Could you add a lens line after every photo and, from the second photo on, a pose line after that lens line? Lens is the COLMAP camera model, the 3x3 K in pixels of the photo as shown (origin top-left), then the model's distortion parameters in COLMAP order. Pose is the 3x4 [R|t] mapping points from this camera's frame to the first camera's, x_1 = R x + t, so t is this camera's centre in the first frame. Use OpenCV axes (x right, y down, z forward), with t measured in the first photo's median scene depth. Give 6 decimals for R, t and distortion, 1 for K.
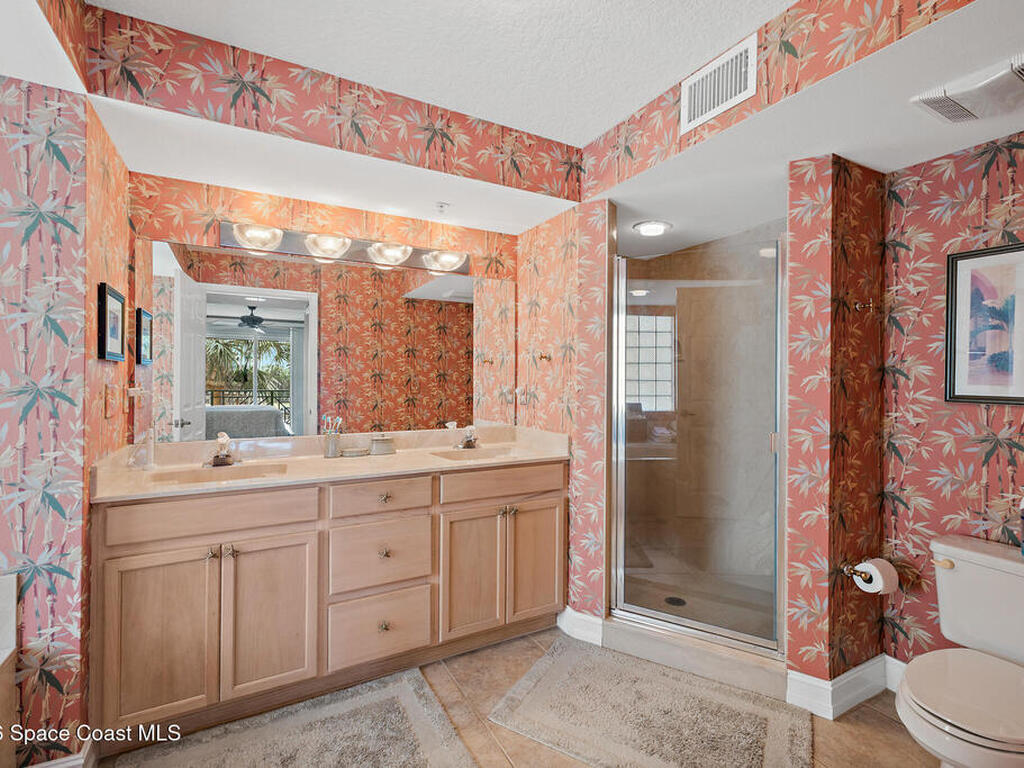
lens RADIAL K [[495.6, 0, 511.1], [0, 495.6, 379.1], [0, 0, 1]] dist [0.022501, 0.000016]
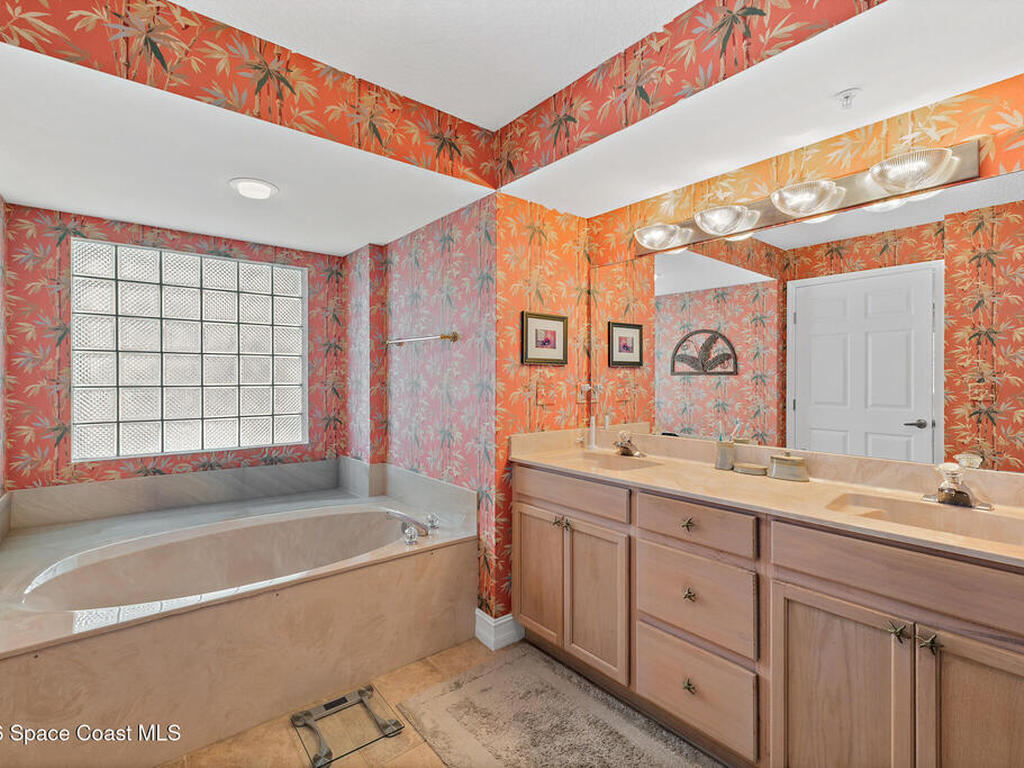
lens RADIAL K [[492.0, 0, 509.1], [0, 492.0, 380.3], [0, 0, 1]] dist [0.004334, 0.000268]
pose [[0.183917, 0.000286, -0.982942, 0.545659], [-0.001568, 0.999999, -0.000002, 0.008478], [0.982941, 0.001541, 0.183917, 0.663366]]
